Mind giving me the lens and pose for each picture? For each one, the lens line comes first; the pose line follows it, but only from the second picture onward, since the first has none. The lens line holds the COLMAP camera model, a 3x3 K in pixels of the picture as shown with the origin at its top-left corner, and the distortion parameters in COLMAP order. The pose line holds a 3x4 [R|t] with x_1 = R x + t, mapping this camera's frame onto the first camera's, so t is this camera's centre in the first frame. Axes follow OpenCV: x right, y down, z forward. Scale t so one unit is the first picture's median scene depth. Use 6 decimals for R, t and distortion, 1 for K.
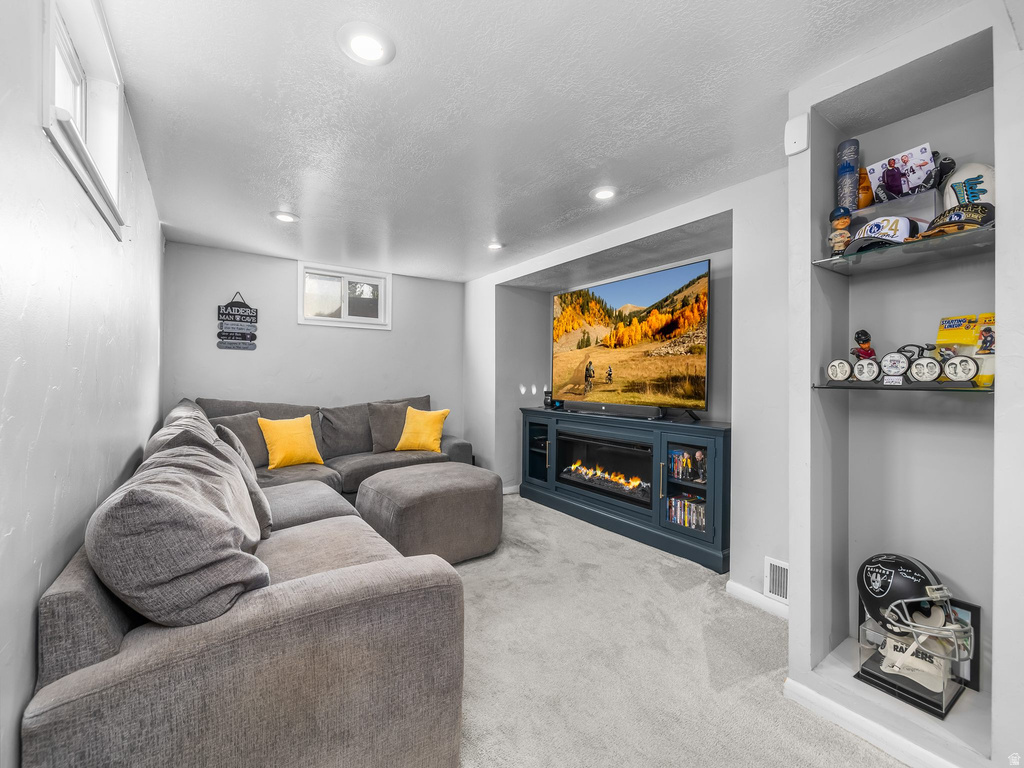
lens RADIAL K [[430.8, 0, 513.7], [0, 430.8, 379.5], [0, 0, 1]] dist [-0.002768, 0.001640]
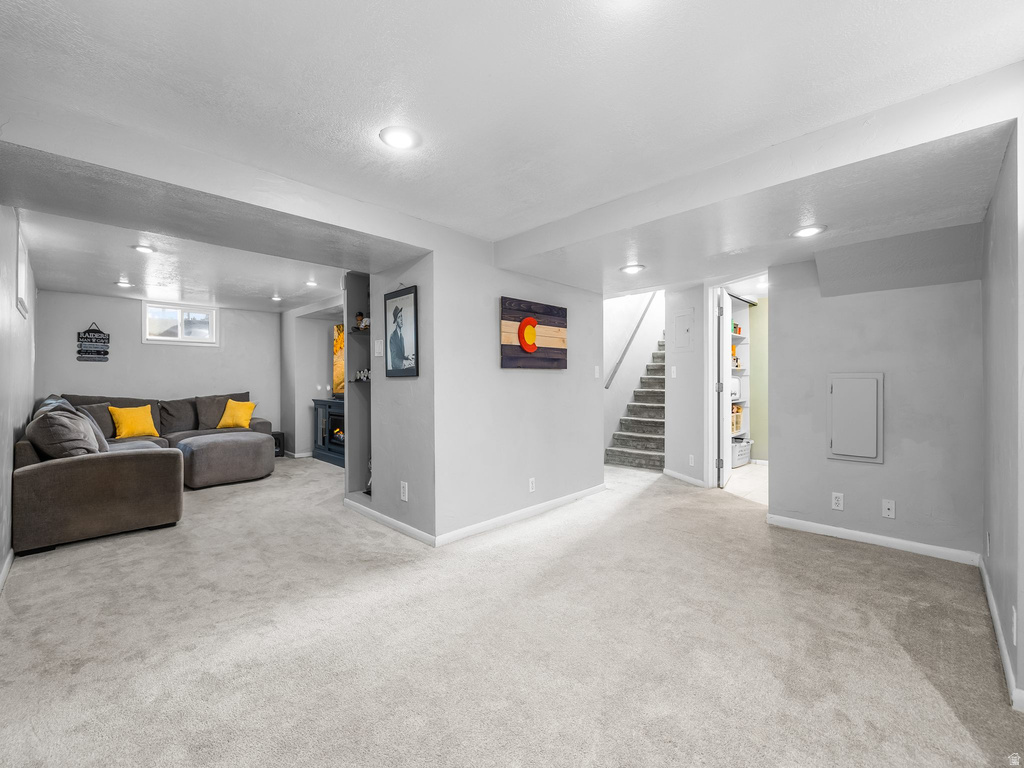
lens RADIAL K [[430.8, 0, 509.1], [0, 430.8, 378.0], [0, 0, 1]] dist [-0.002768, 0.001640]
pose [[0.983701, -0.009960, 0.179535, 0.488521], [0.011644, 0.999898, -0.008326, 0.015465], [-0.179434, 0.010281, 0.983716, -0.698179]]
